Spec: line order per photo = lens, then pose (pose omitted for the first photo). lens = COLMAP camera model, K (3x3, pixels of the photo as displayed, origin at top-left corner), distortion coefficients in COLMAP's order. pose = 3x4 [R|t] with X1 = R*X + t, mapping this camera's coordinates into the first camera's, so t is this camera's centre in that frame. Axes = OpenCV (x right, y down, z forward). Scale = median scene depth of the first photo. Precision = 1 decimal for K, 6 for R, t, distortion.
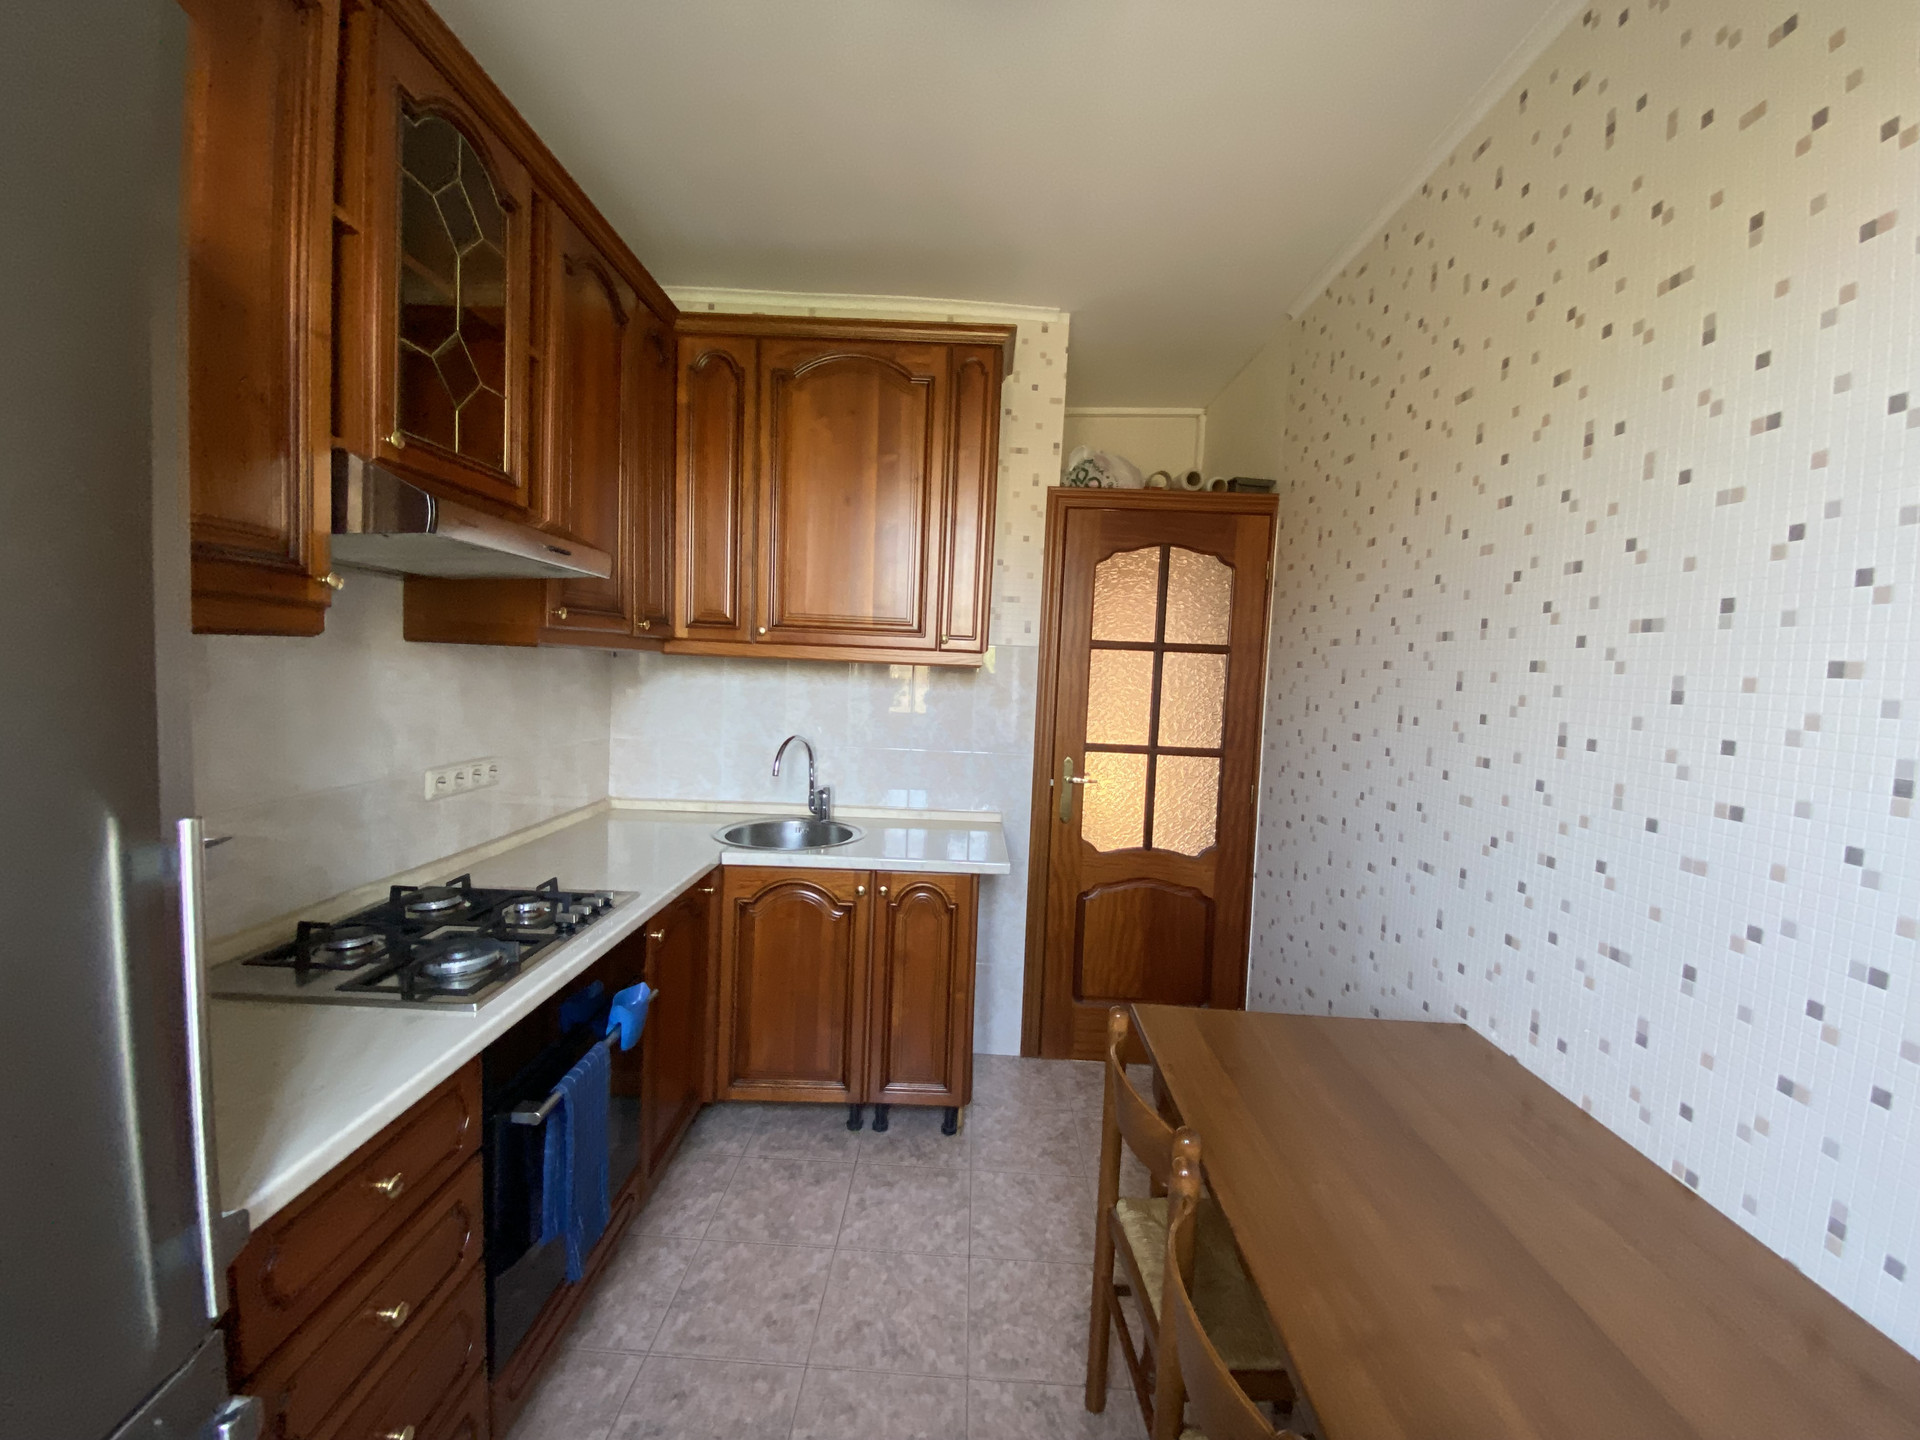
lens RADIAL K [[766.7, 0, 959.2], [0, 766.7, 710.9], [0, 0, 1]] dist [0.024189, -0.036465]
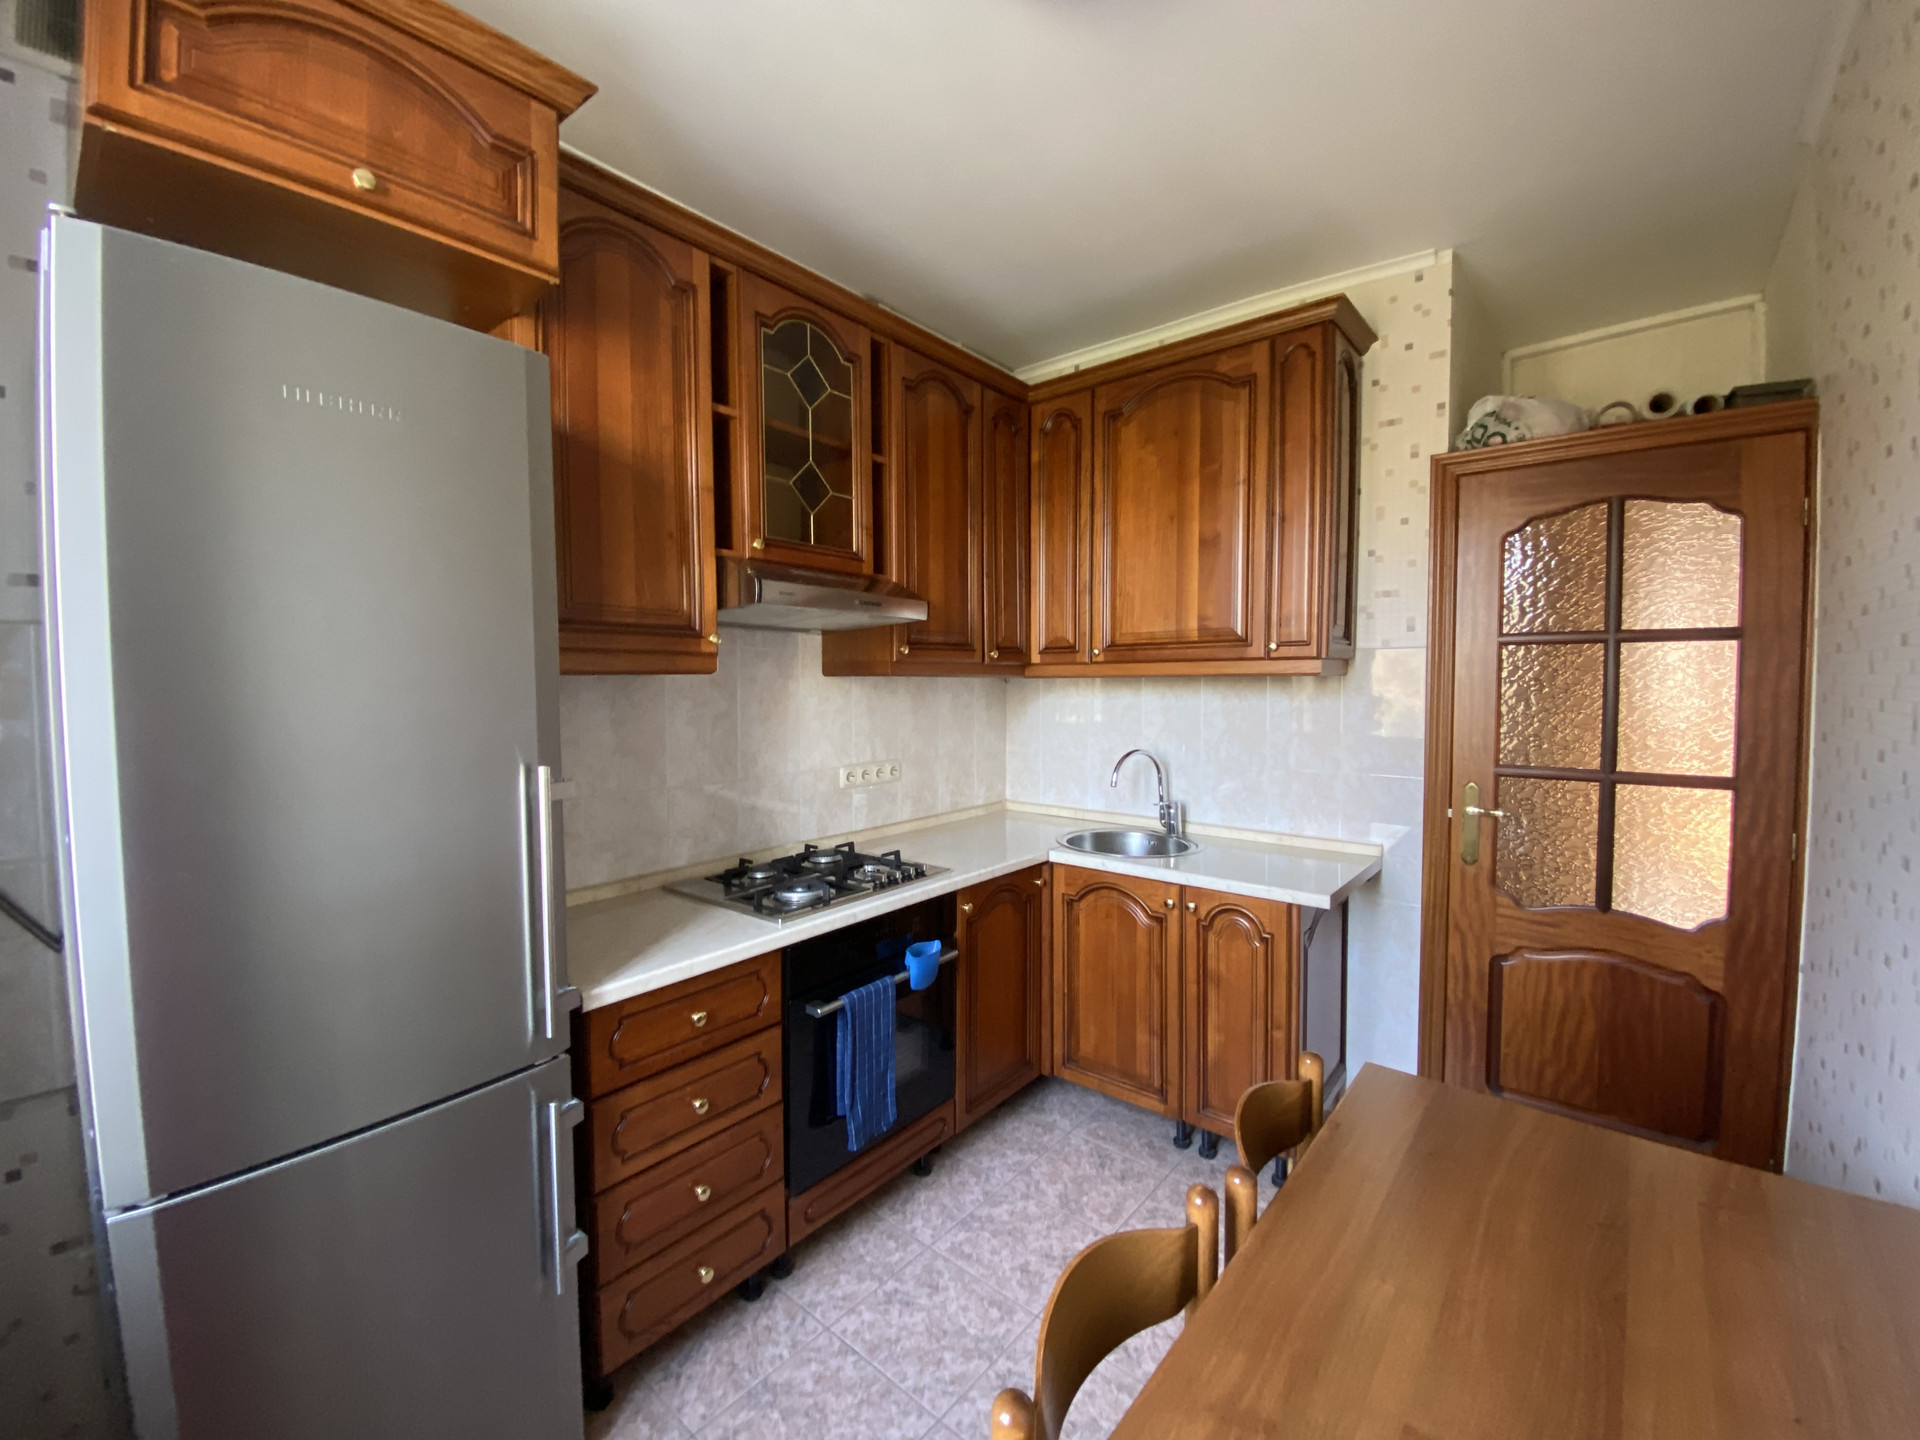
lens RADIAL K [[766.7, 0, 959.2], [0, 766.7, 710.9], [0, 0, 1]] dist [0.024189, -0.036465]
pose [[0.767870, -0.021210, -0.640254, 0.288369], [-0.002218, 0.999358, -0.035767, 0.018583], [0.640602, 0.028884, 0.767330, 0.042067]]
